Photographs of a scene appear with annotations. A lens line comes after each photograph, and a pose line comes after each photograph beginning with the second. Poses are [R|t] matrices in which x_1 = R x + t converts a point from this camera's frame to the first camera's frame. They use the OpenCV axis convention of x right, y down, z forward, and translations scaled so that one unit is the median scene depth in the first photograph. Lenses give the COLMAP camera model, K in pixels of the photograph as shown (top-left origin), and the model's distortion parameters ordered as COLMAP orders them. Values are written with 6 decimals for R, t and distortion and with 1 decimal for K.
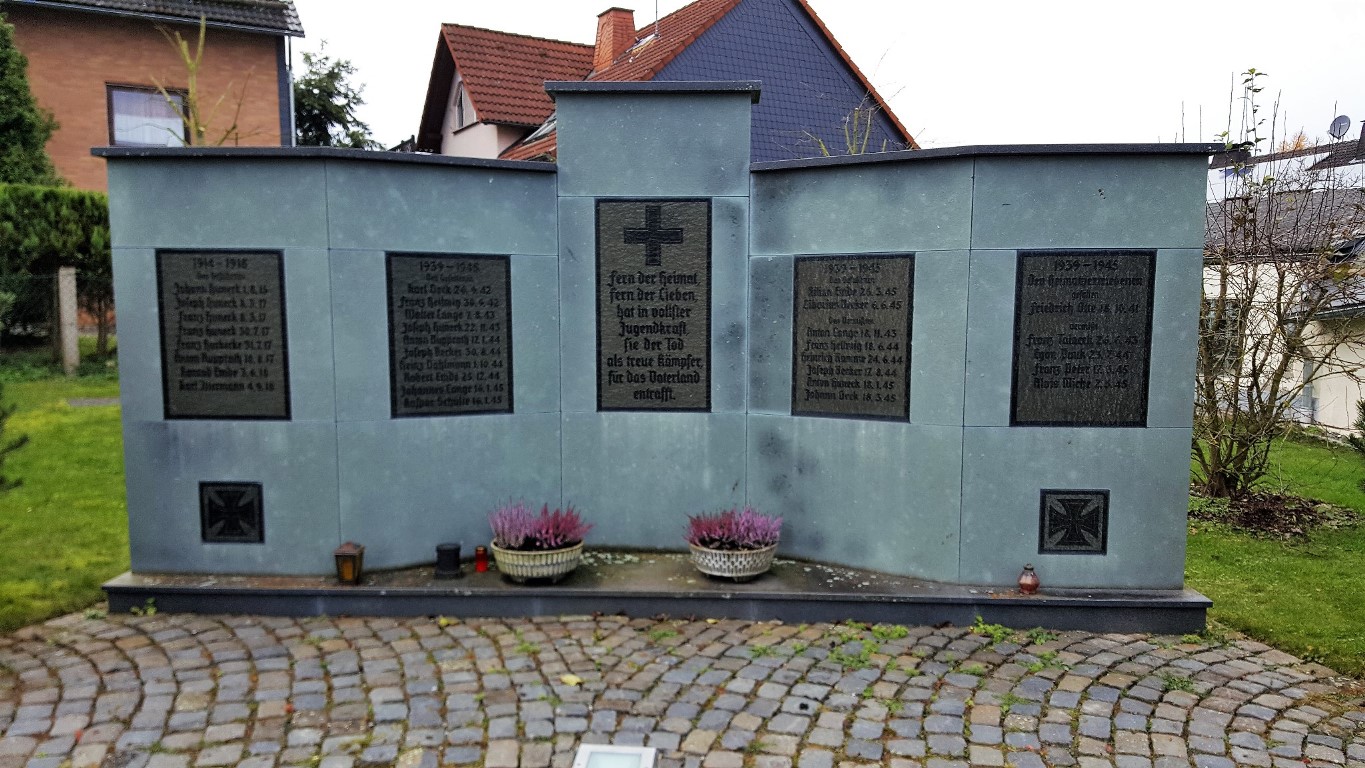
lens RADIAL K [[997.8, 0, 683.9], [0, 997.8, 412.1], [0, 0, 1]] dist [0.137492, -0.232177]
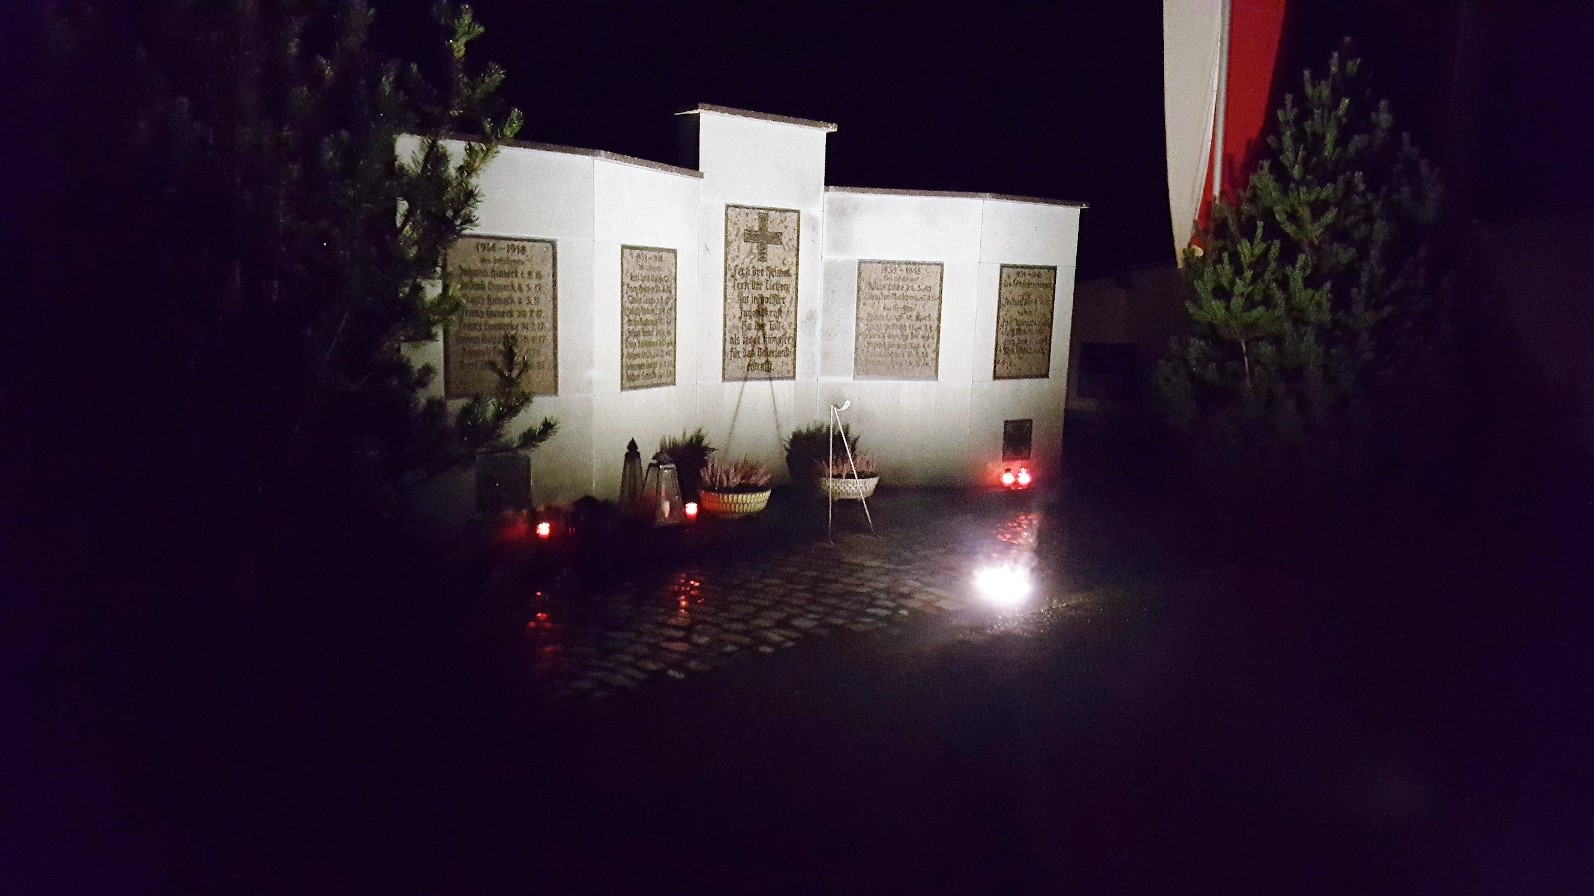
lens RADIAL K [[1165.2, 0, 798.6], [0, 1165.2, 480.8], [0, 0, 1]] dist [0.137492, -0.232177]
pose [[0.751758, -0.086828, 0.653698, -0.996912], [0.044722, 0.995724, 0.080827, 0.008753], [-0.657921, -0.031527, 0.752427, -0.131412]]
